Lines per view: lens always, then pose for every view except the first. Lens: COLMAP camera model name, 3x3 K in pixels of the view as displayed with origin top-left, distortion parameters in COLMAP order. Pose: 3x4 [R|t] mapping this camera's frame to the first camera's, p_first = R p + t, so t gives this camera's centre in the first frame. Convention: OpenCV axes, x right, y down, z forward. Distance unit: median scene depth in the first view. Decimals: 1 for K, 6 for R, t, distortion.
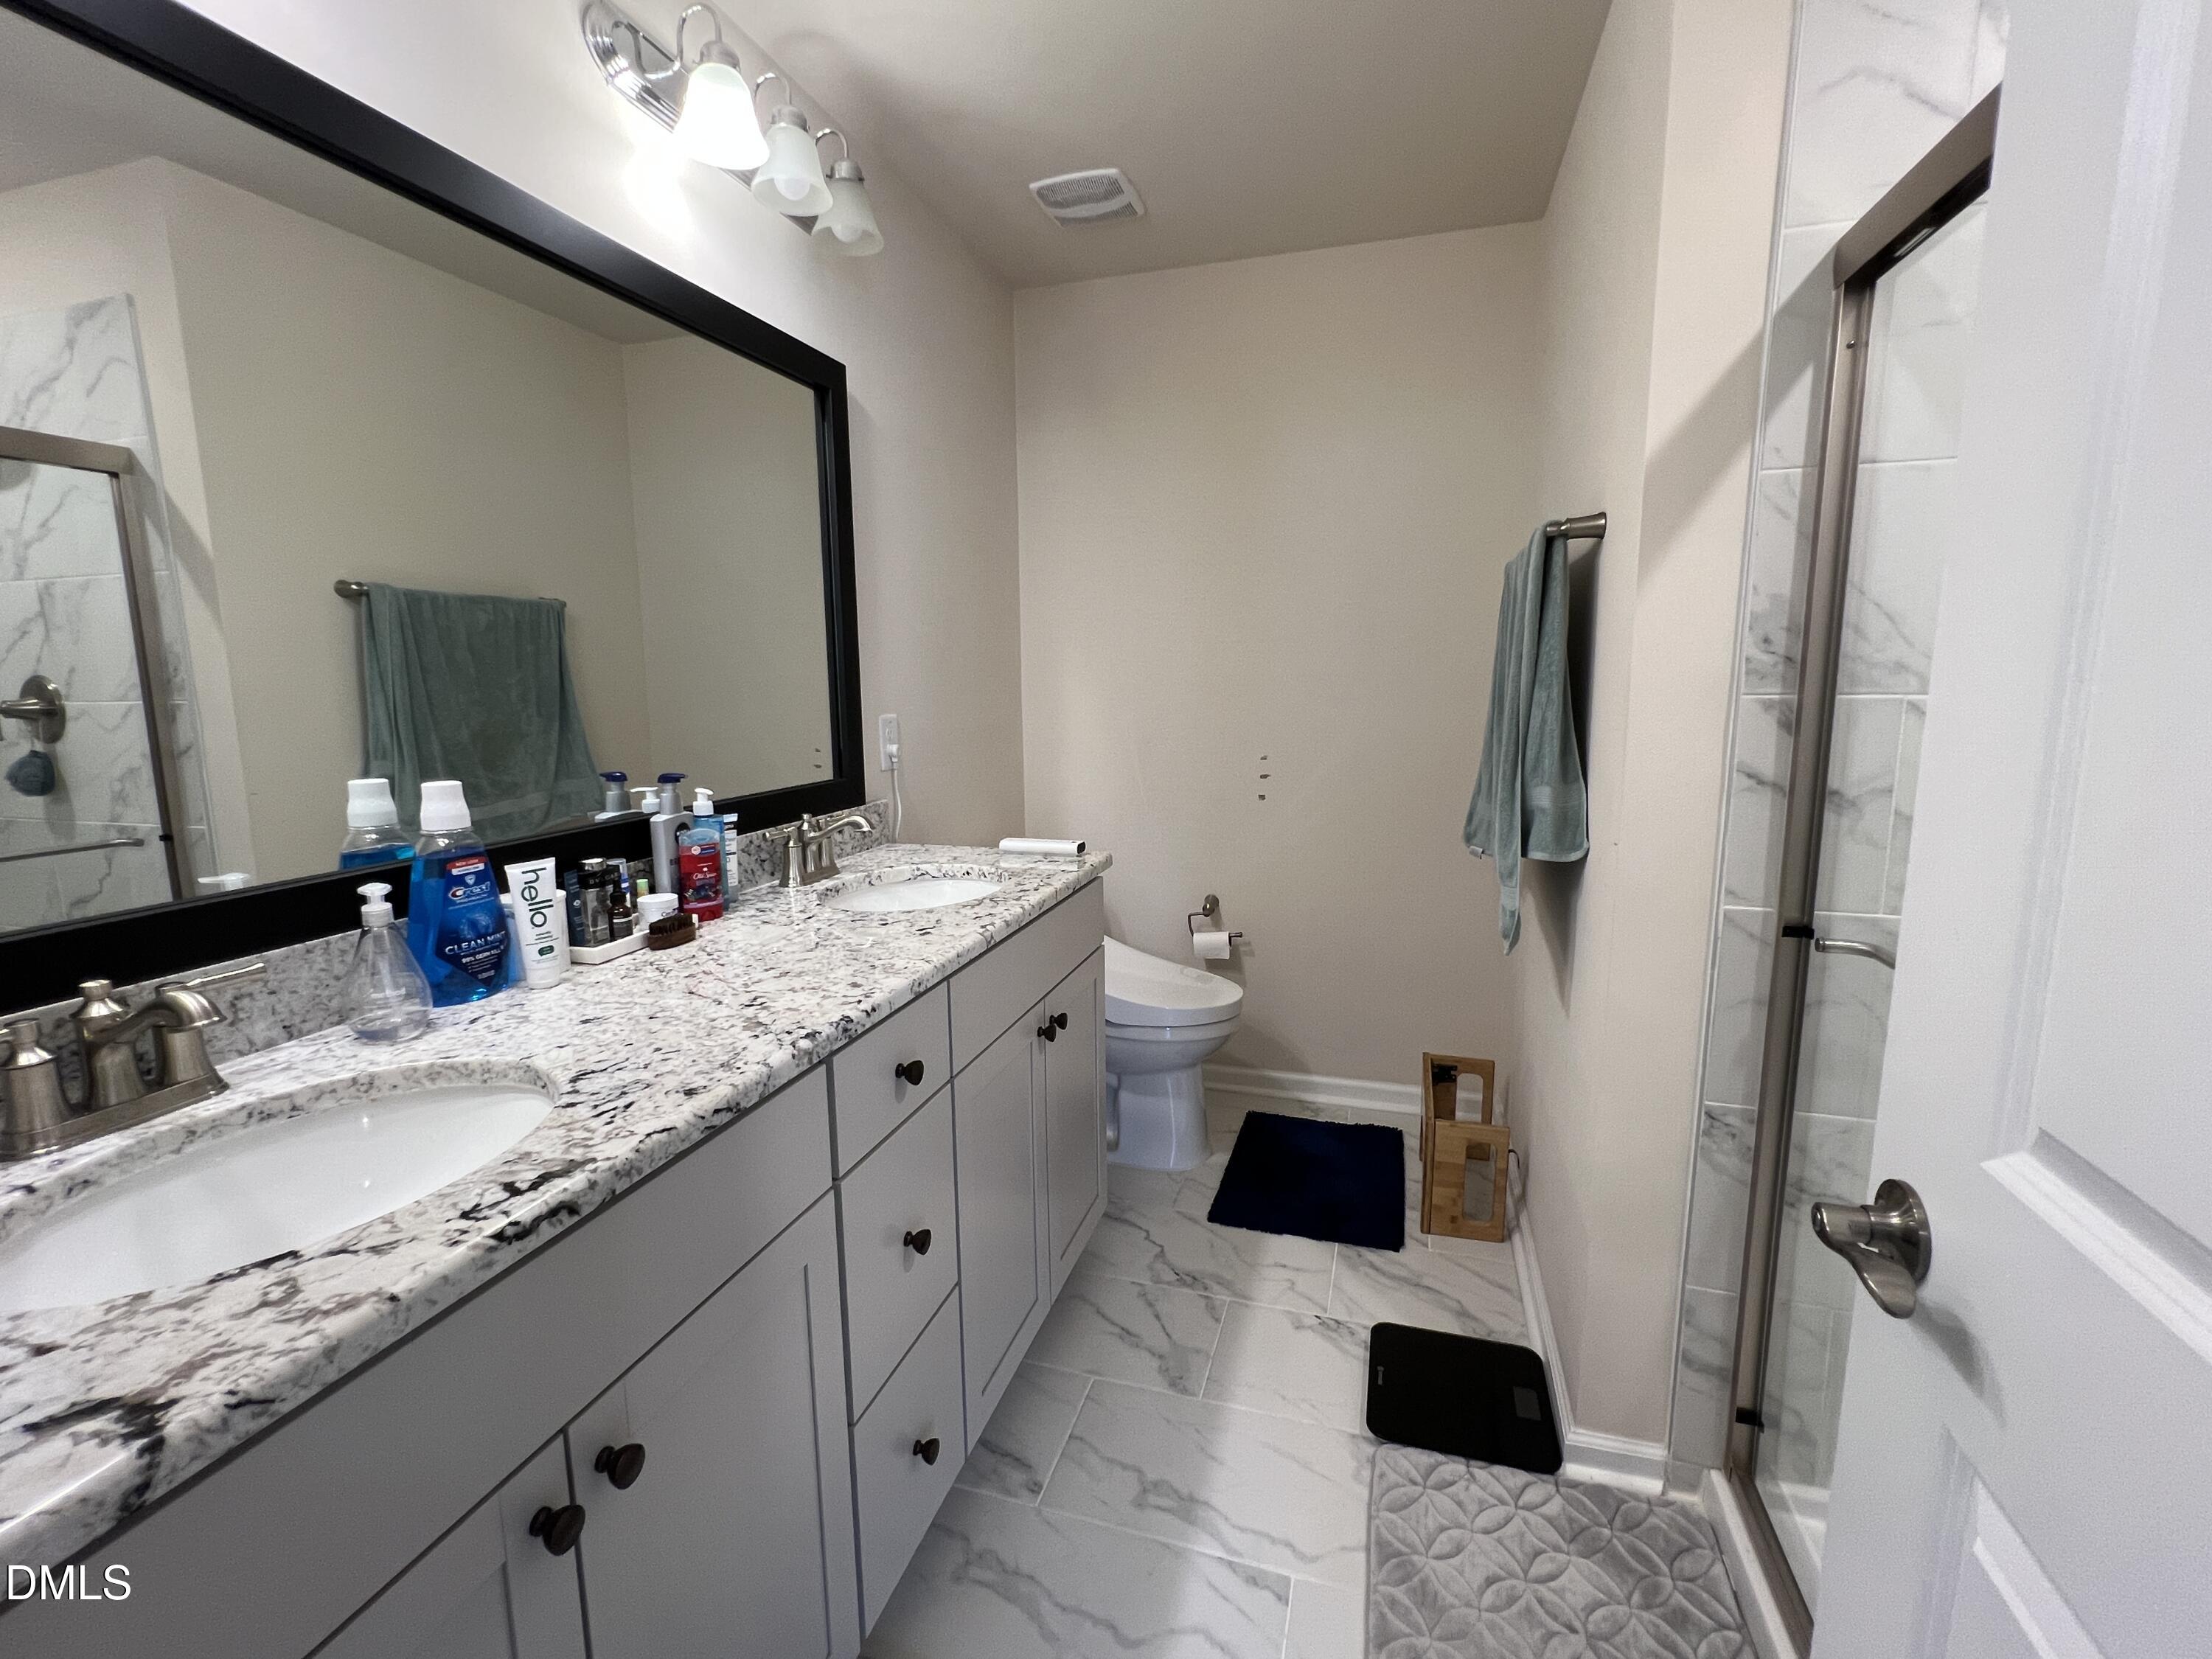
lens RADIAL K [[964.6, 0, 1100.6], [0, 964.6, 829.0], [0, 0, 1]] dist [-0.003599, 0.000005]
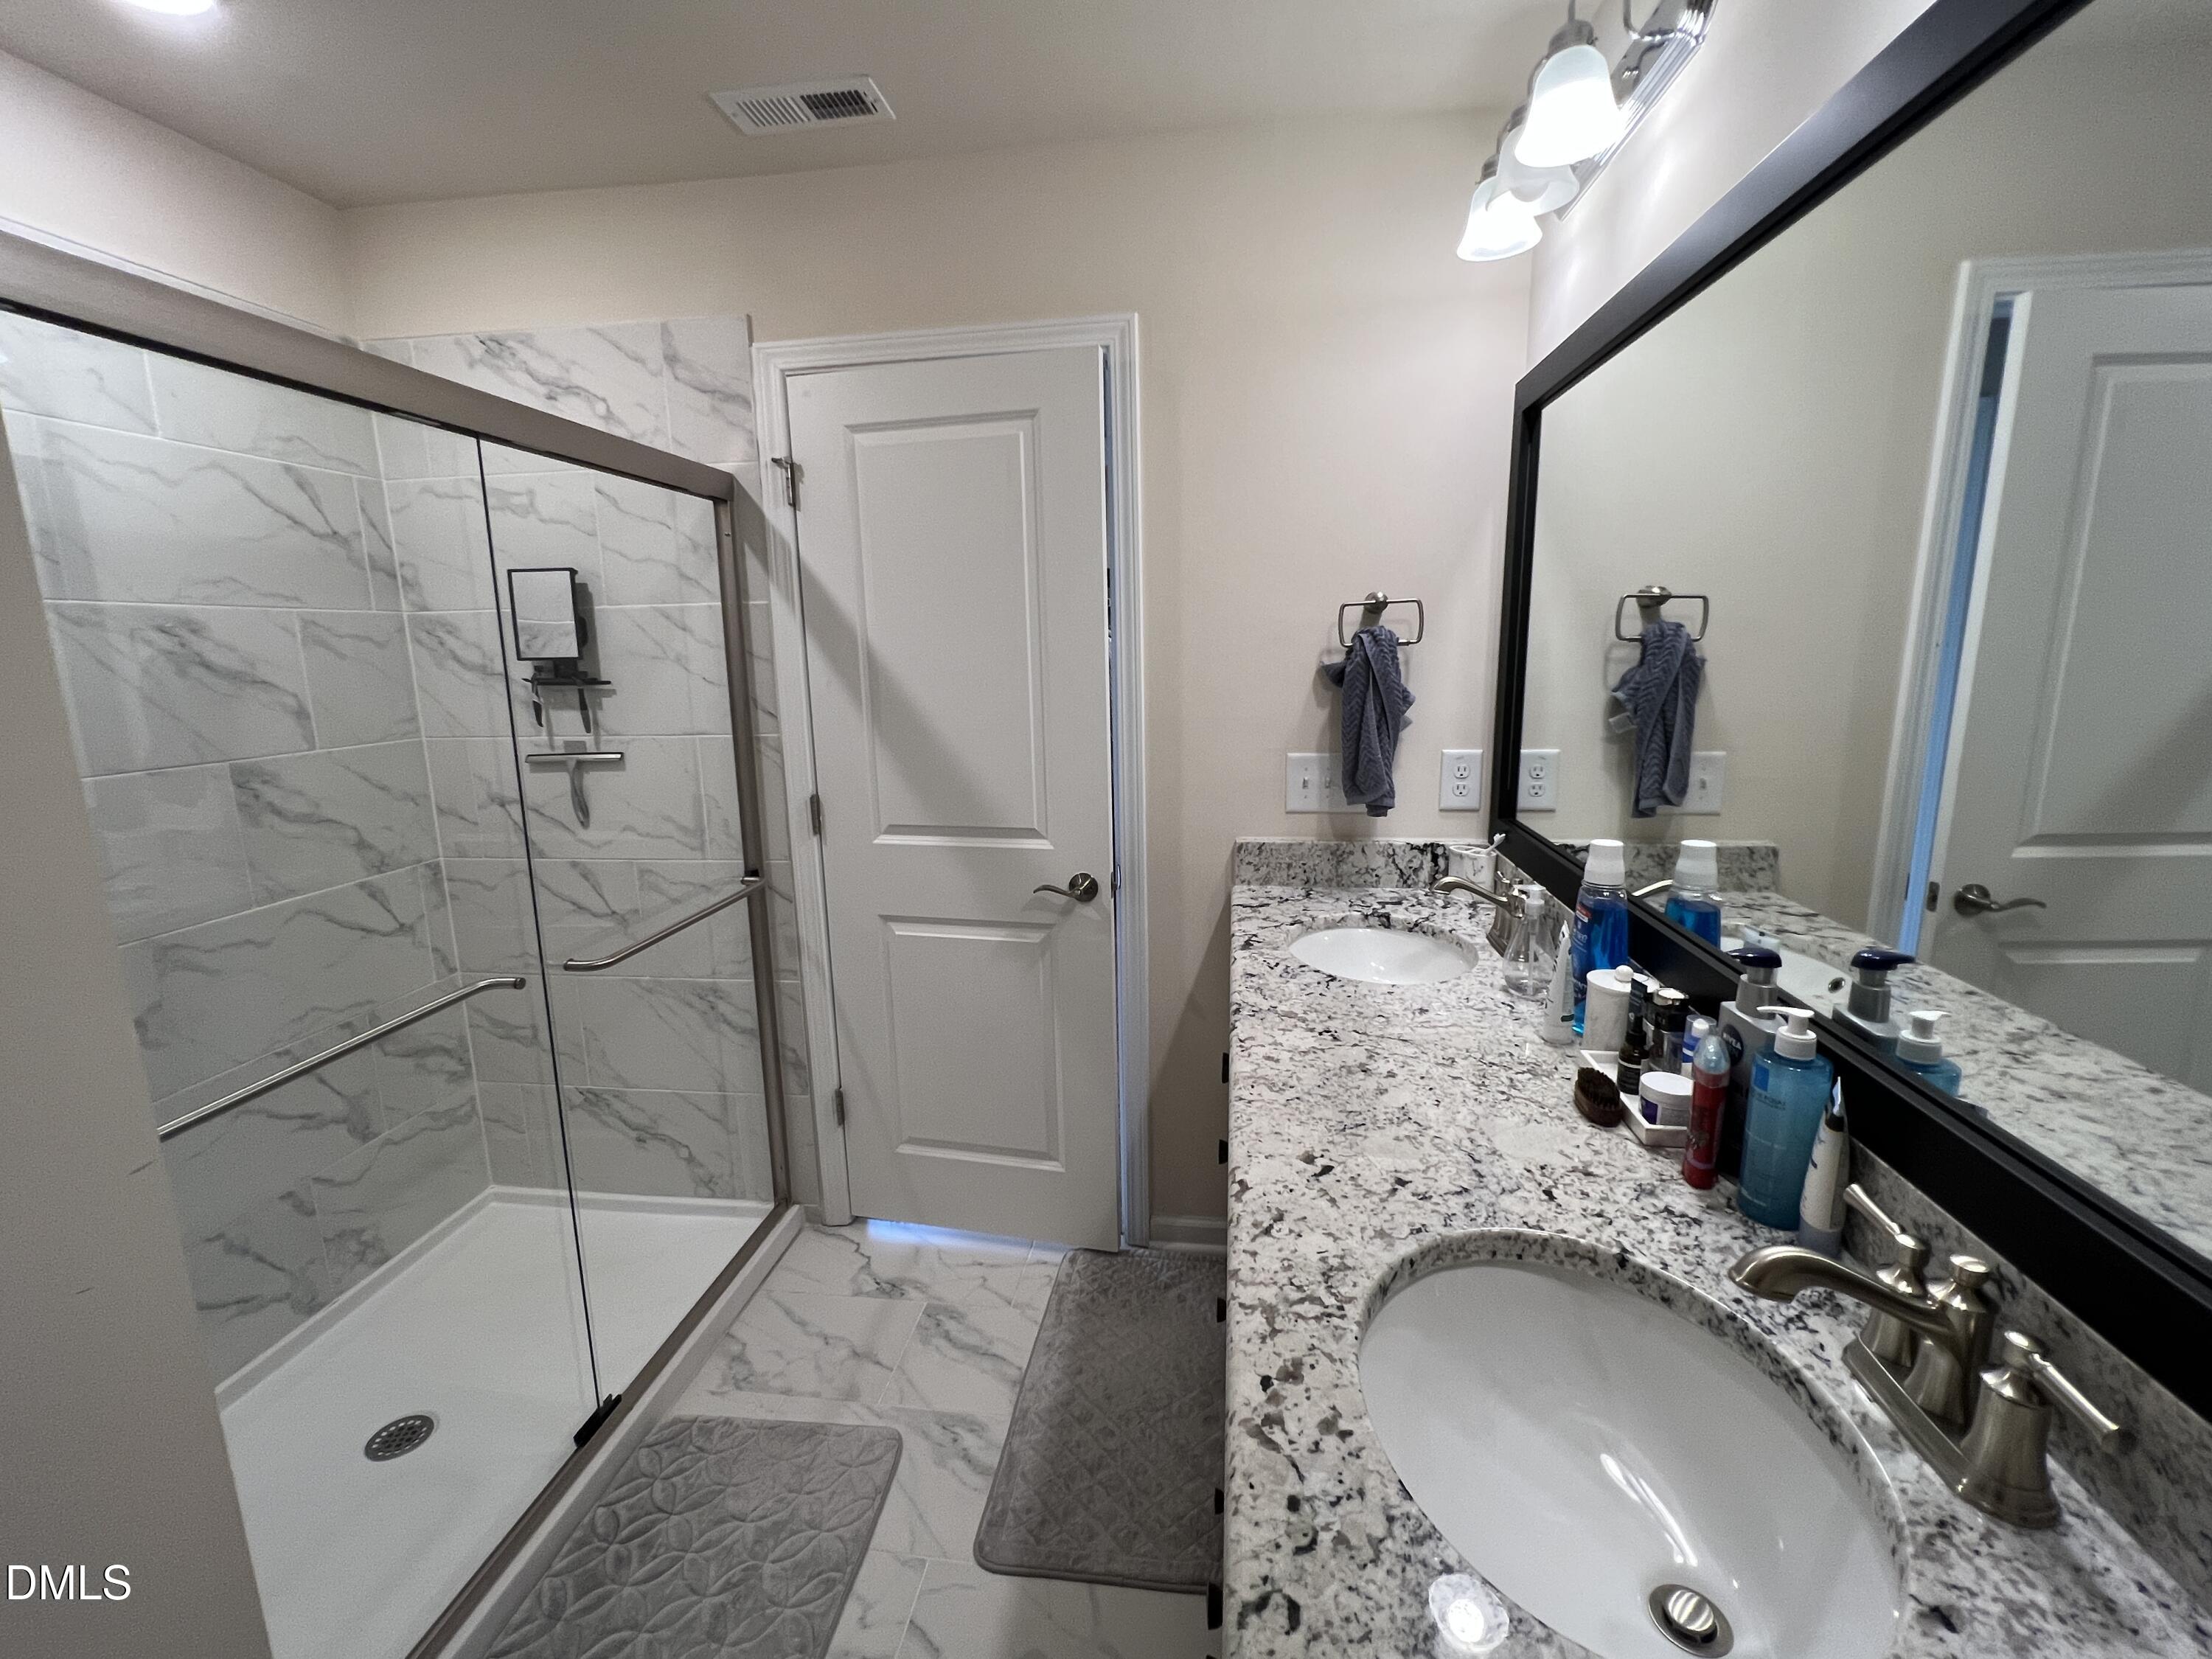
lens RADIAL K [[964.6, 0, 1100.6], [0, 964.6, 829.0], [0, 0, 1]] dist [-0.003599, 0.000005]
pose [[-0.986978, 0.061429, -0.148666, 0.088555], [0.007546, 0.940873, 0.338675, -0.533189], [0.160680, 0.333143, -0.929084, 2.290802]]
